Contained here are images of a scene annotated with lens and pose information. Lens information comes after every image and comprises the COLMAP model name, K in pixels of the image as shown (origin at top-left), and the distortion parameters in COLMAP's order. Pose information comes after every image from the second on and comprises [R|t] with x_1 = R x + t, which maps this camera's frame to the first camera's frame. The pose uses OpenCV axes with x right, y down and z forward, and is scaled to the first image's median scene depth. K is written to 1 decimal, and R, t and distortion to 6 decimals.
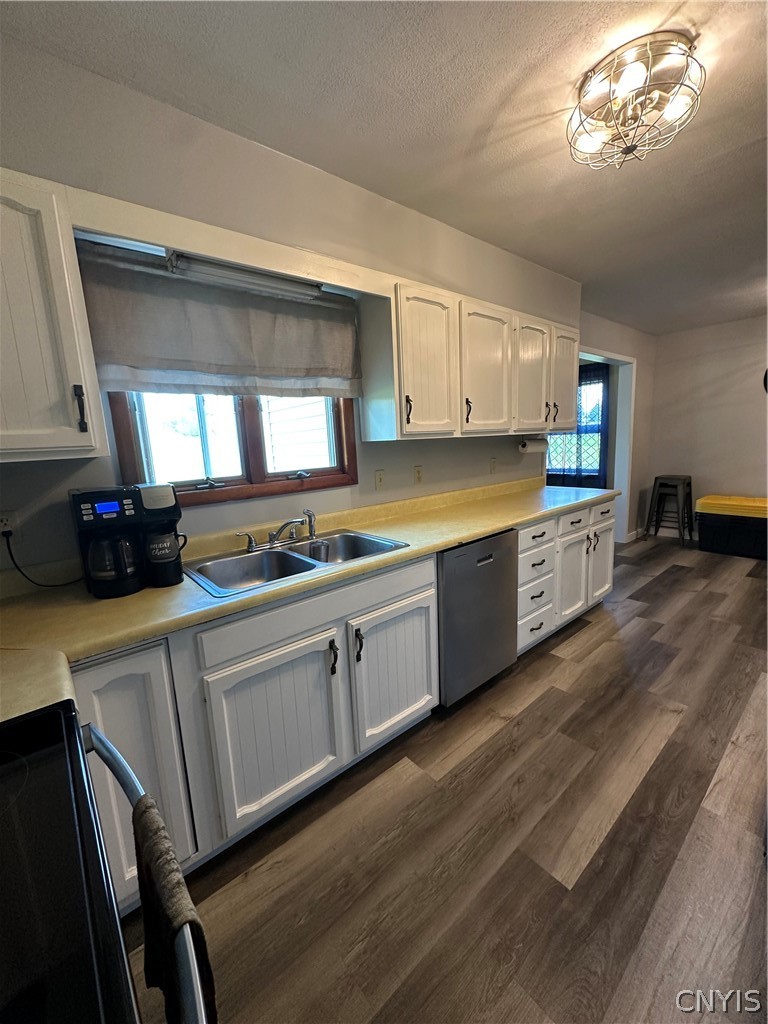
lens RADIAL K [[410.8, 0, 382.6], [0, 410.8, 512.0], [0, 0, 1]] dist [-0.003035, 0.000390]
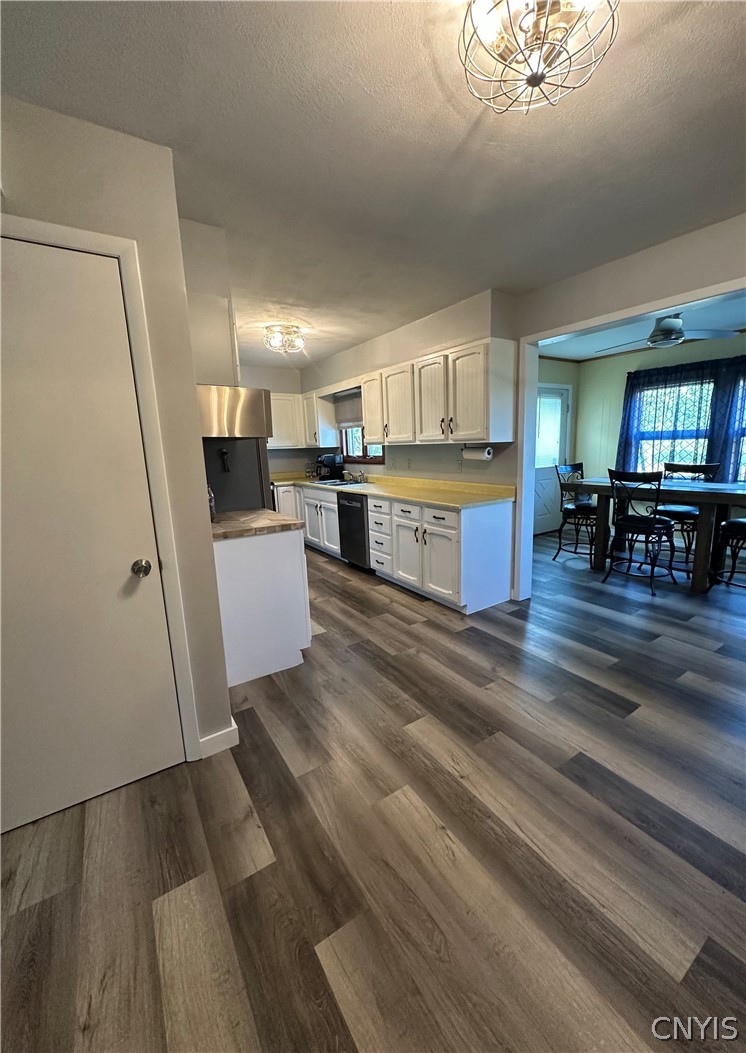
lens RADIAL K [[421.9, 0, 394.9], [0, 421.9, 526.1], [0, 0, 1]] dist [-0.004444, 0.000909]
pose [[-0.097218, 0.243035, -0.965133, 1.986034], [-0.133114, 0.957839, 0.254607, -0.303074], [0.986321, 0.153225, -0.060768, 1.146326]]
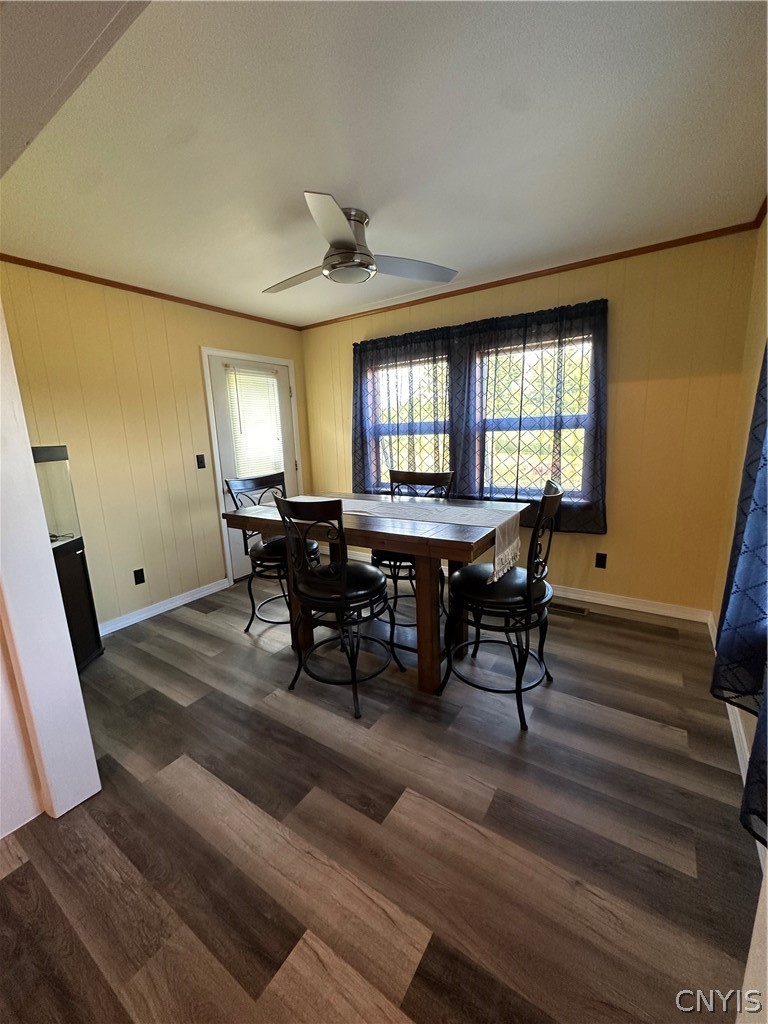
lens RADIAL K [[410.8, 0, 384.3], [0, 410.8, 509.9], [0, 0, 1]] dist [-0.003035, 0.000390]
pose [[0.280084, 0.223901, -0.933499, 1.201345], [-0.138883, 0.971641, 0.191379, -0.372058], [0.949876, 0.076045, 0.303237, 1.766012]]
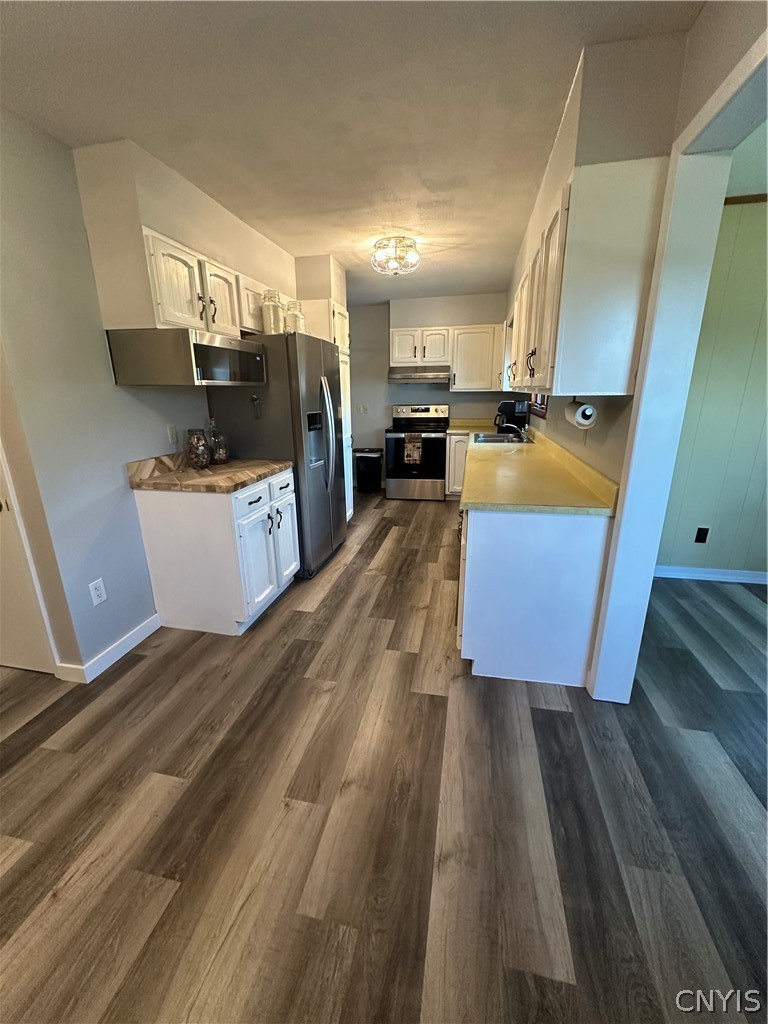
lens RADIAL K [[410.8, 0, 383.4], [0, 410.8, 510.9], [0, 0, 1]] dist [-0.003035, 0.000390]
pose [[-0.787732, 0.232987, -0.570259, 1.257375], [-0.051180, 0.897765, 0.437491, -0.367559], [0.613889, 0.373811, -0.695274, 1.682215]]
